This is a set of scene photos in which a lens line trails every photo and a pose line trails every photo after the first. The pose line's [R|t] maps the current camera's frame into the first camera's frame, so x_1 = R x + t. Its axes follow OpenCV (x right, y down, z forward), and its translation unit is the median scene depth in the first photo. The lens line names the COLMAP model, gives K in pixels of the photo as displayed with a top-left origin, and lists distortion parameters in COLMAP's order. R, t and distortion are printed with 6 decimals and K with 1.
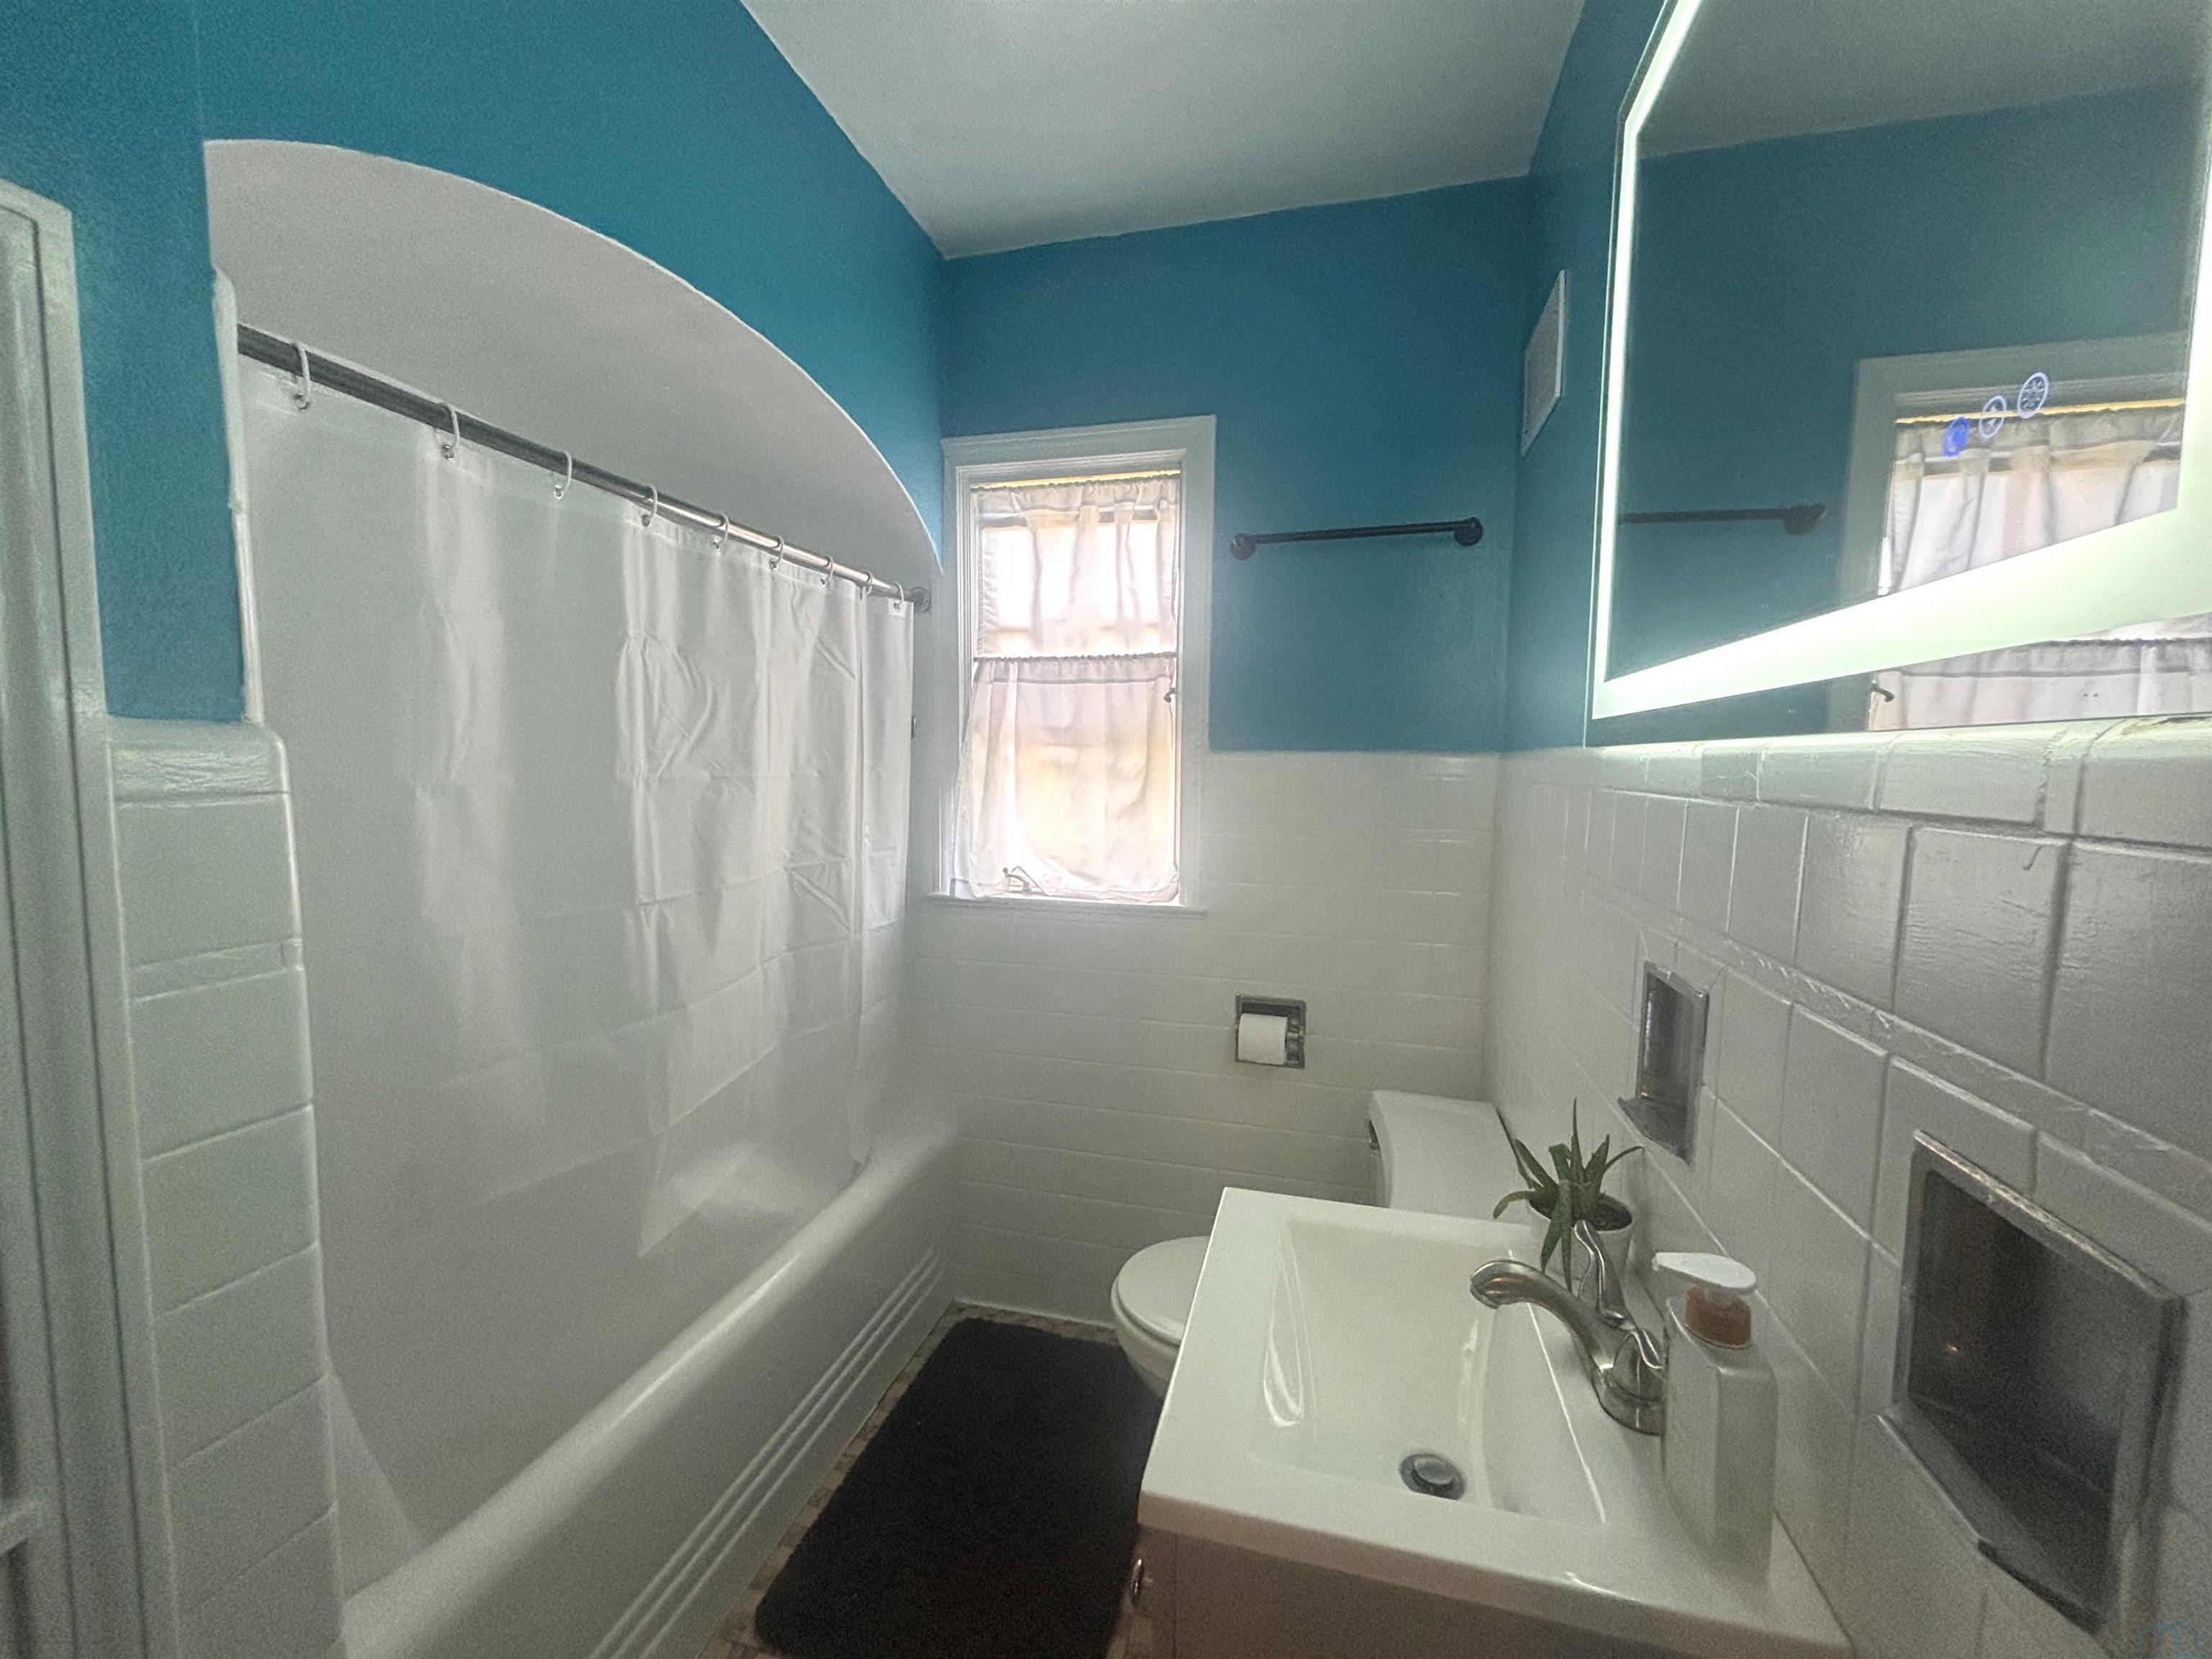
lens RADIAL K [[886.3, 0, 1097.7], [0, 886.3, 833.7], [0, 0, 1]] dist [0.004221, -0.002286]
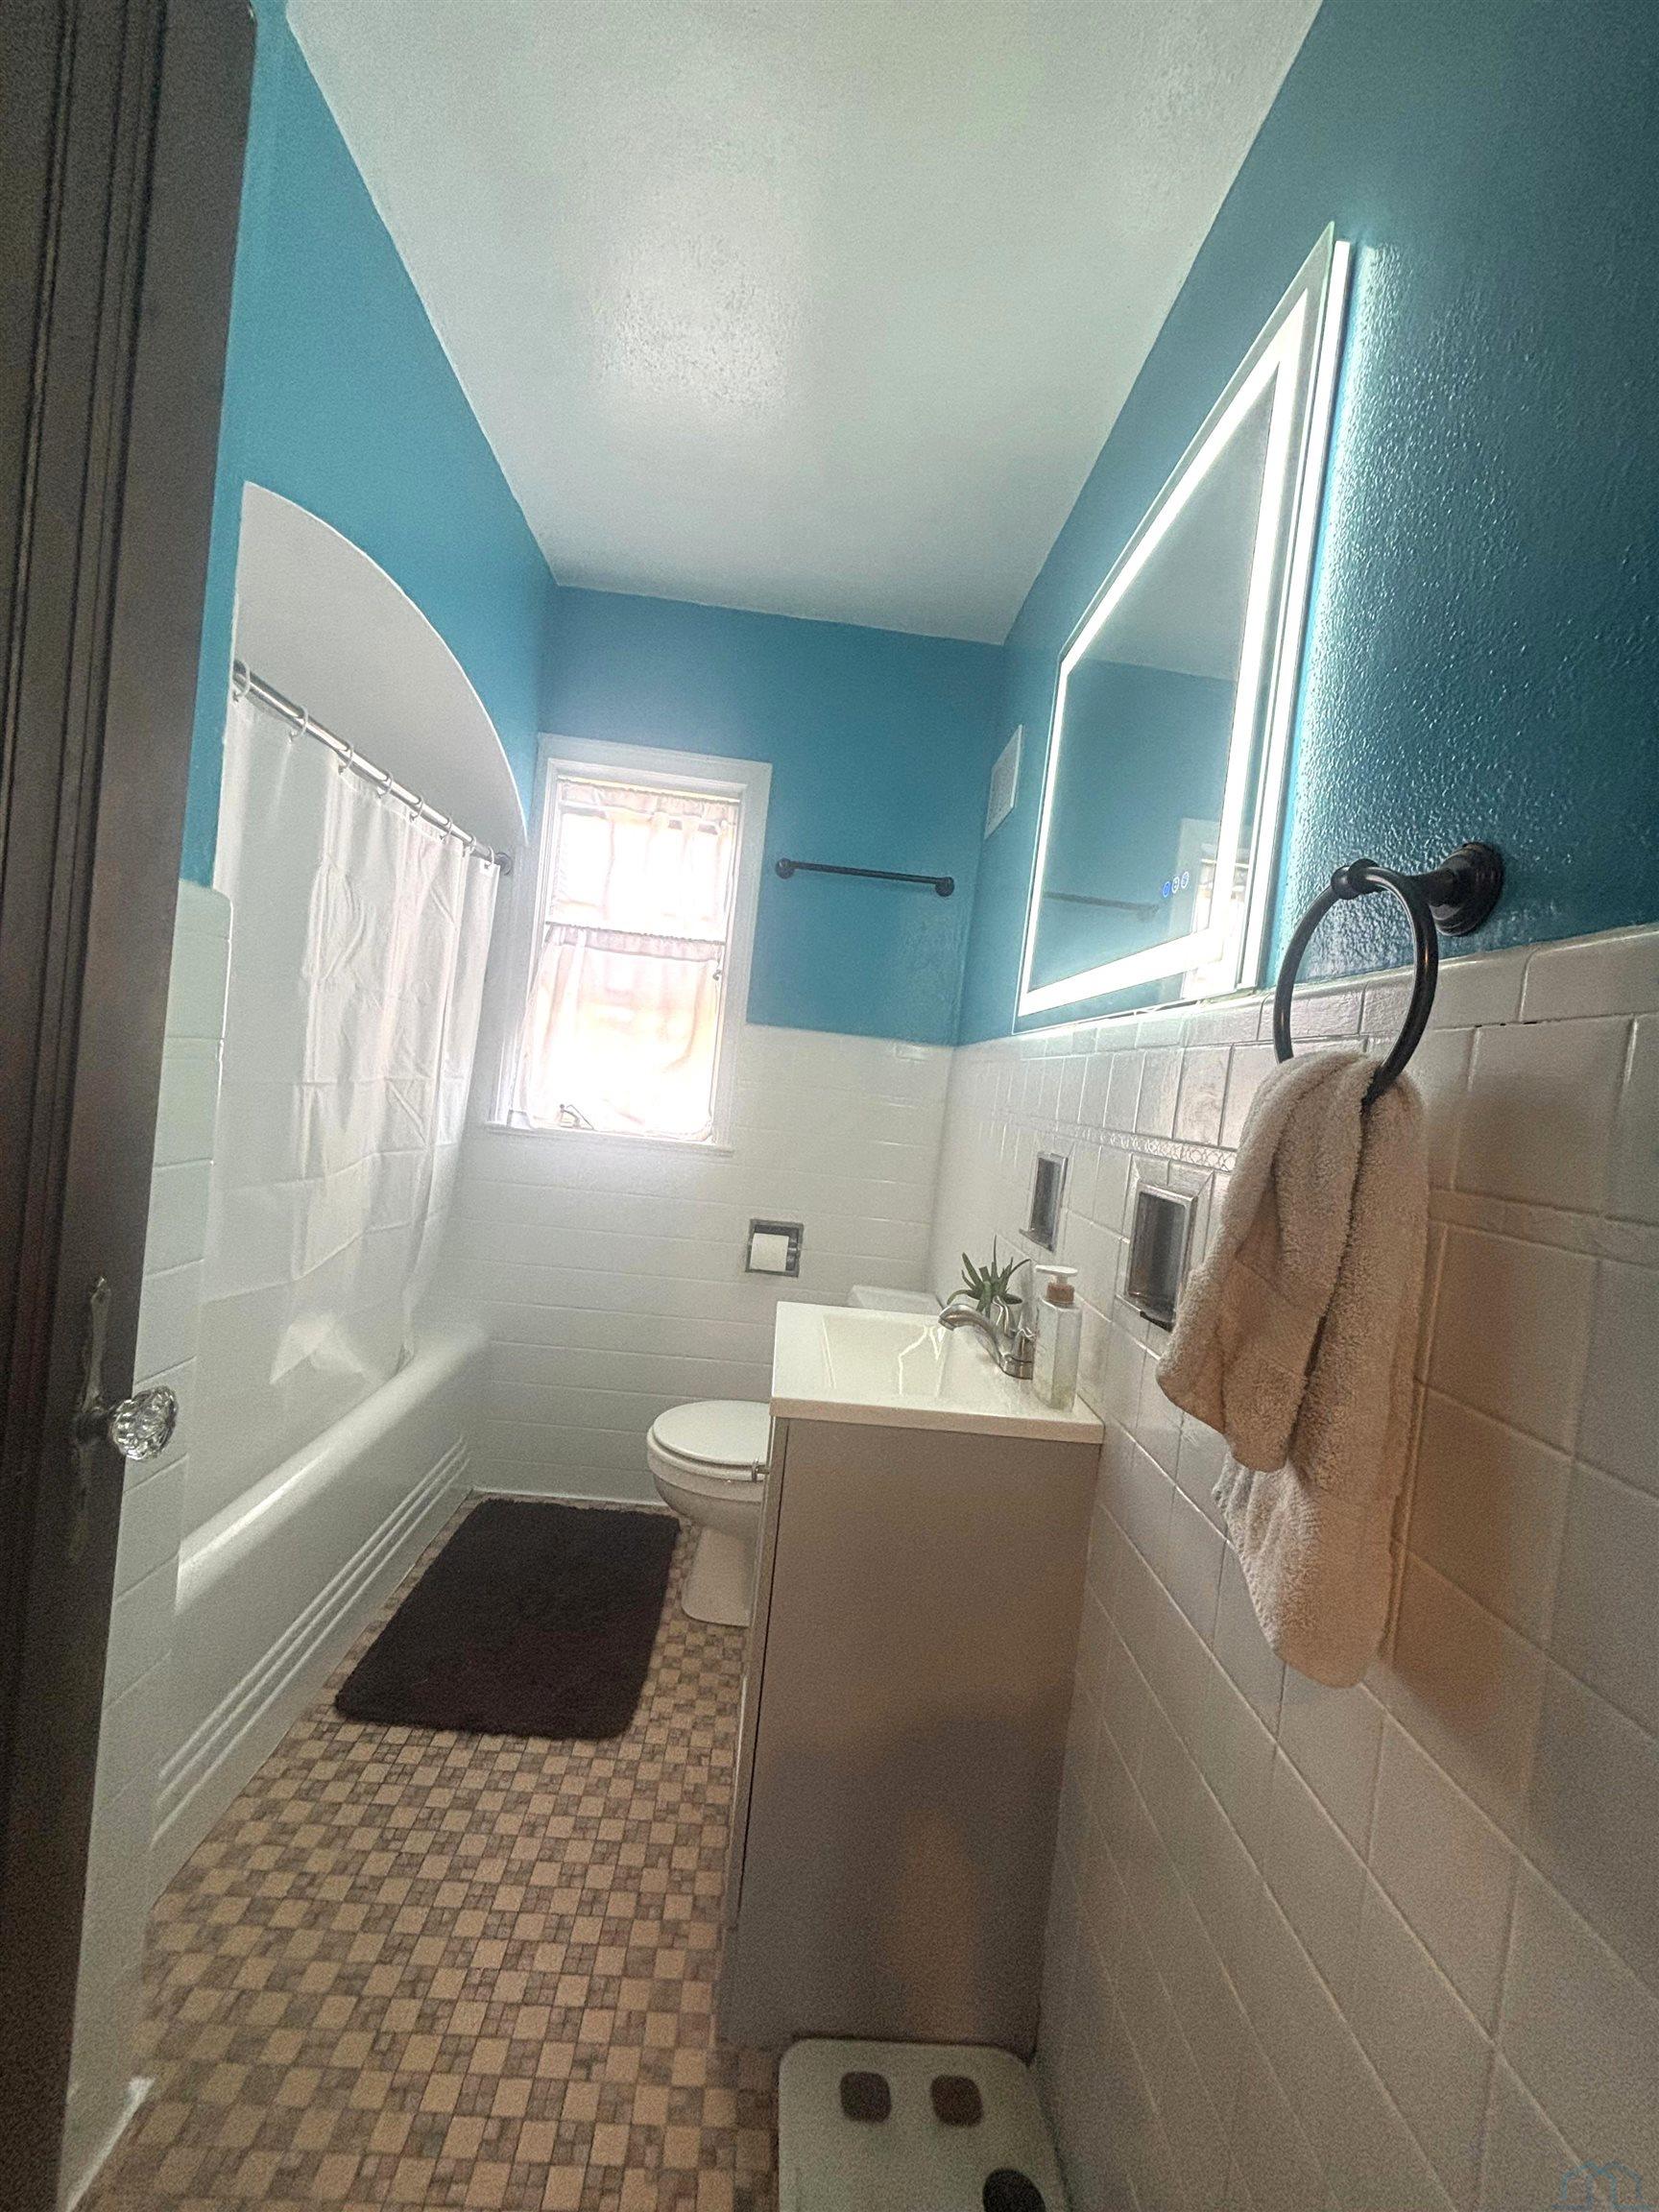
lens RADIAL K [[886.3, 0, 835.0], [0, 886.3, 1108.6], [0, 0, 1]] dist [0.004221, -0.002286]
pose [[0.944994, 0.085589, 0.315691, -0.139365], [-0.075469, 0.996169, -0.044168, 0.073261], [-0.318262, 0.017914, 0.947833, -0.230284]]
